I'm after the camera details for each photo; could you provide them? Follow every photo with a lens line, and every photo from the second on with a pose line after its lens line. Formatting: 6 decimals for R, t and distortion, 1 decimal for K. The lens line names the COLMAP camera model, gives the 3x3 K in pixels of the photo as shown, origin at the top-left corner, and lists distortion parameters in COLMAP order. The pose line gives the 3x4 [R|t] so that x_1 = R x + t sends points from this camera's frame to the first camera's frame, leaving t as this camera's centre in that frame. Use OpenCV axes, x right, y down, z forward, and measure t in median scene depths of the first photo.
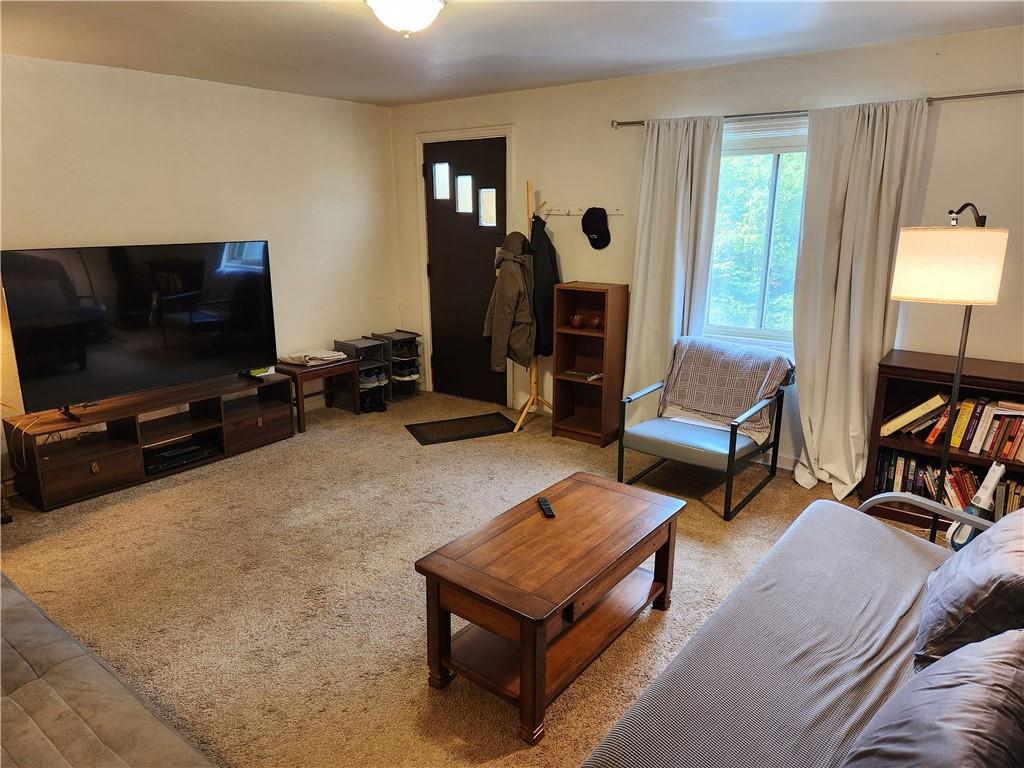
lens RADIAL K [[679.7, 0, 510.9], [0, 679.7, 400.2], [0, 0, 1]] dist [0.003605, 0.000269]
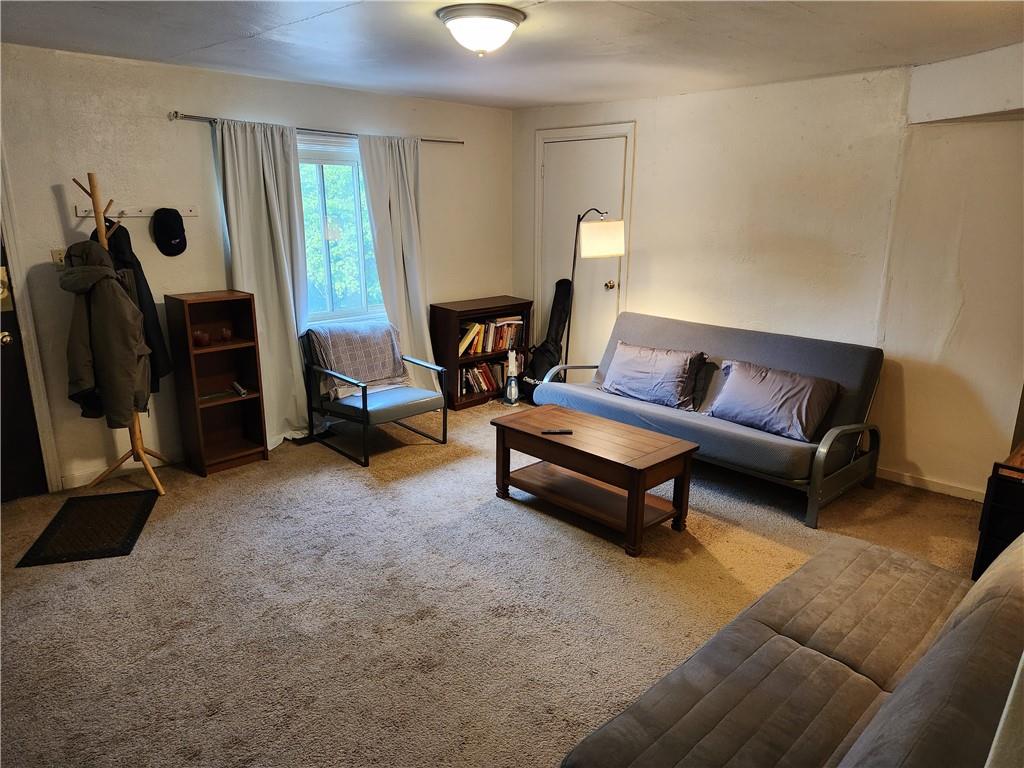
lens RADIAL K [[679.3, 0, 512.0], [0, 679.3, 384.0], [0, 0, 1]] dist [0.082948, 0.000182]
pose [[0.134677, -0.250810, 0.958622, -0.883613], [0.270597, 0.939973, 0.207914, -0.169767], [-0.953226, 0.231399, 0.194461, 0.564145]]
